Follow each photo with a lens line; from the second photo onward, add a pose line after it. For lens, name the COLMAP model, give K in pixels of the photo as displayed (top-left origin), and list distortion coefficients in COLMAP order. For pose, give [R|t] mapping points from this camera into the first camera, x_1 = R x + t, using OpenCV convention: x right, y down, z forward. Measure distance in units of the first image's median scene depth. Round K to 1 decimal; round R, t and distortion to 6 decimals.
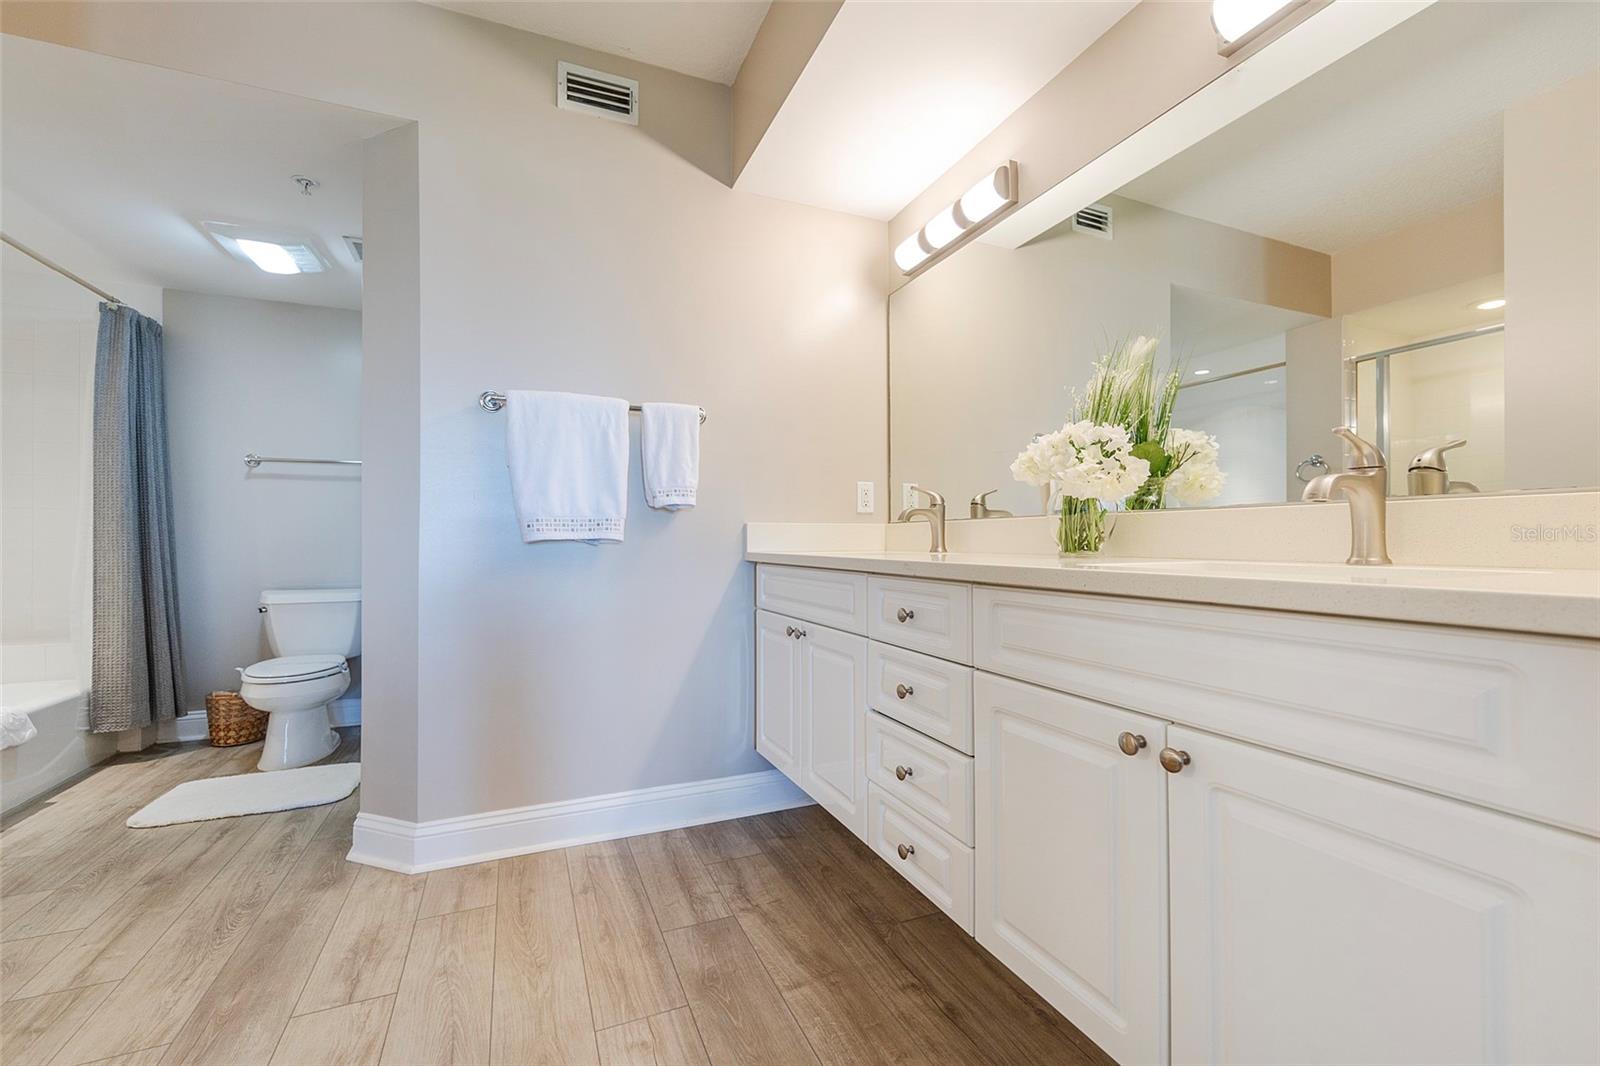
lens RADIAL K [[649.9, 0, 798.9], [0, 649.9, 537.6], [0, 0, 1]] dist [-0.001588, -0.000072]
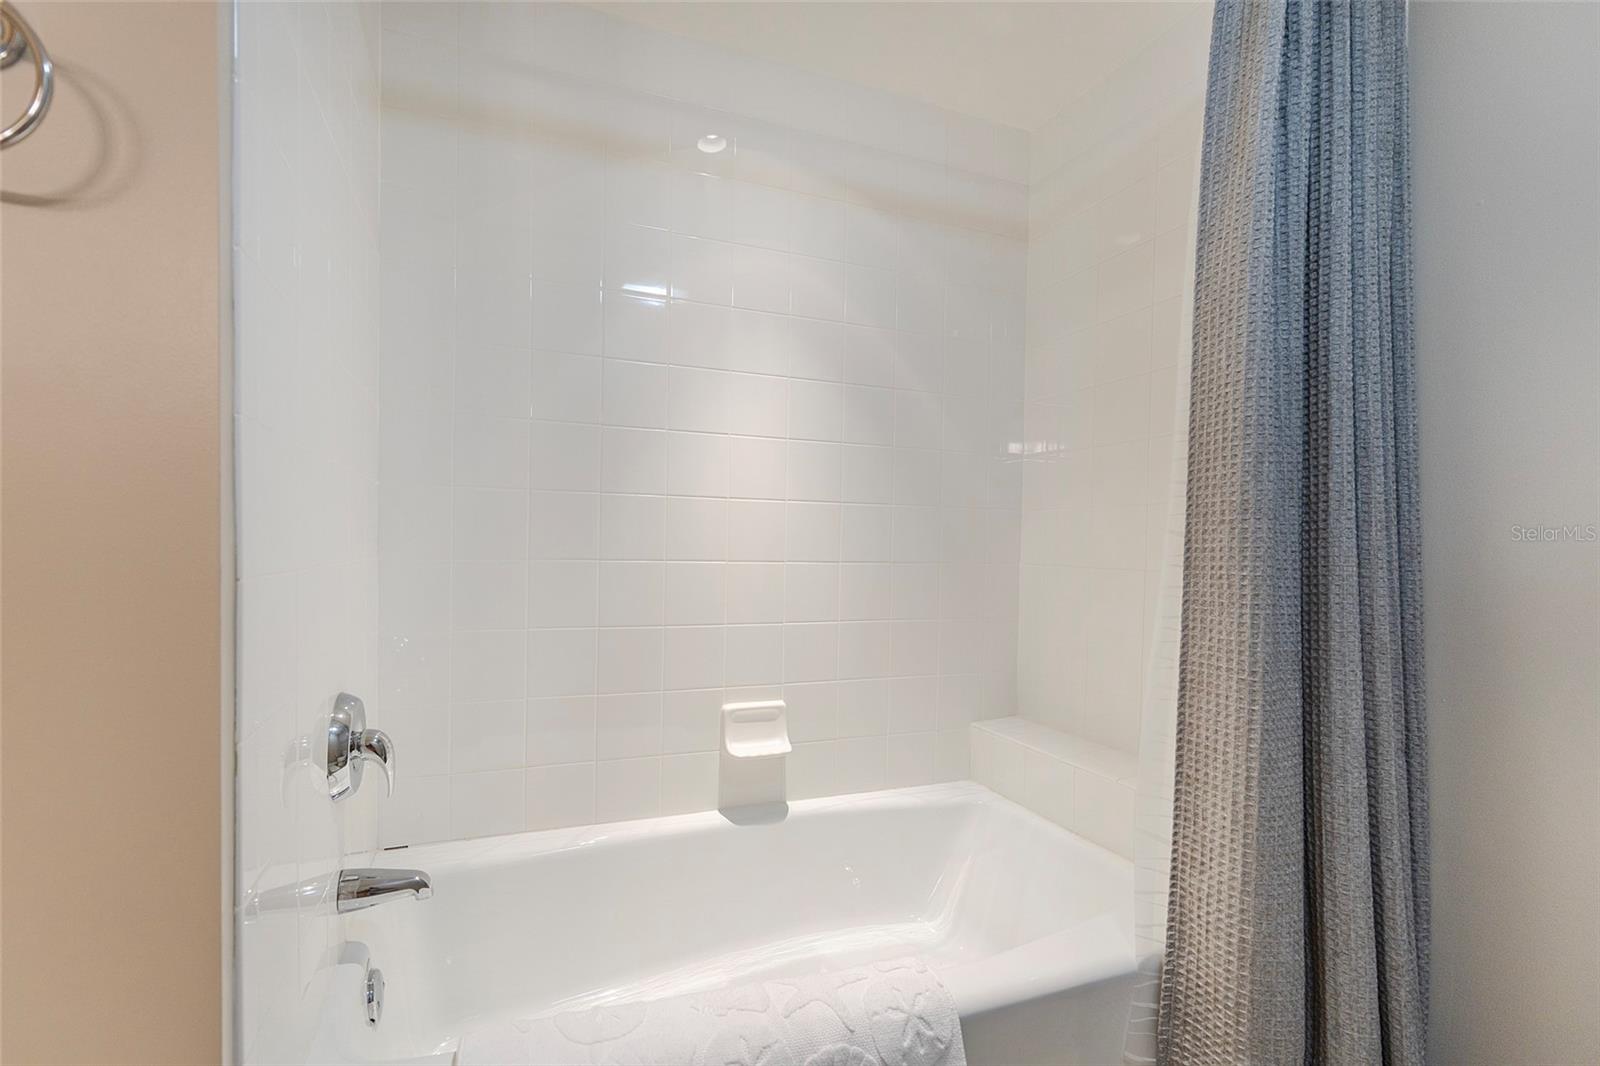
lens RADIAL K [[649.9, 0, 798.9], [0, 649.9, 537.6], [0, 0, 1]] dist [-0.001588, -0.000072]
pose [[-0.069511, 0.014221, -0.997480, -0.512607], [-0.016404, 0.999747, 0.015396, -0.014461], [0.997446, 0.017433, -0.069260, 0.593172]]
